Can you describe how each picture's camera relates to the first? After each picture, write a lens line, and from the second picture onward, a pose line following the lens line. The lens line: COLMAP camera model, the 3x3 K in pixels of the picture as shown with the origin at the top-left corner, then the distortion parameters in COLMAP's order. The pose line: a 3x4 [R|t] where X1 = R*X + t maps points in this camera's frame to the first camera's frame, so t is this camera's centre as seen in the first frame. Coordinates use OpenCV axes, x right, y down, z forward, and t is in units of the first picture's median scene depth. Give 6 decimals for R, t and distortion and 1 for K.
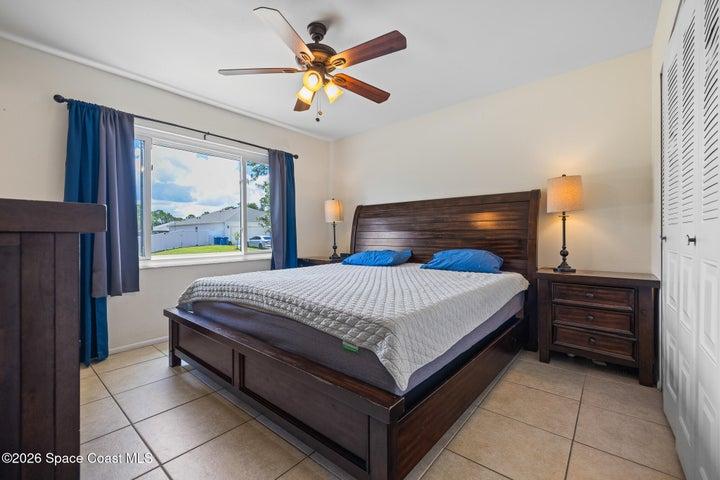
lens RADIAL K [[305.1, 0, 356.7], [0, 305.1, 237.3], [0, 0, 1]] dist [0.001641, 0.000103]
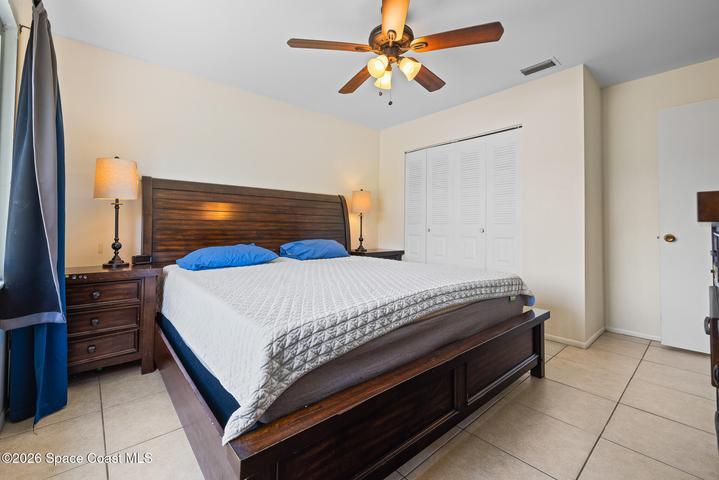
lens RADIAL K [[310.6, 0, 359.3], [0, 310.6, 216.0], [0, 0, 1]] dist [0.001707, 0.000137]
pose [[0.142196, 0.045583, 0.988788, -0.801329], [-0.002914, 0.998954, -0.045633, 0.004704], [-0.989834, 0.003608, 0.142180, 0.714892]]
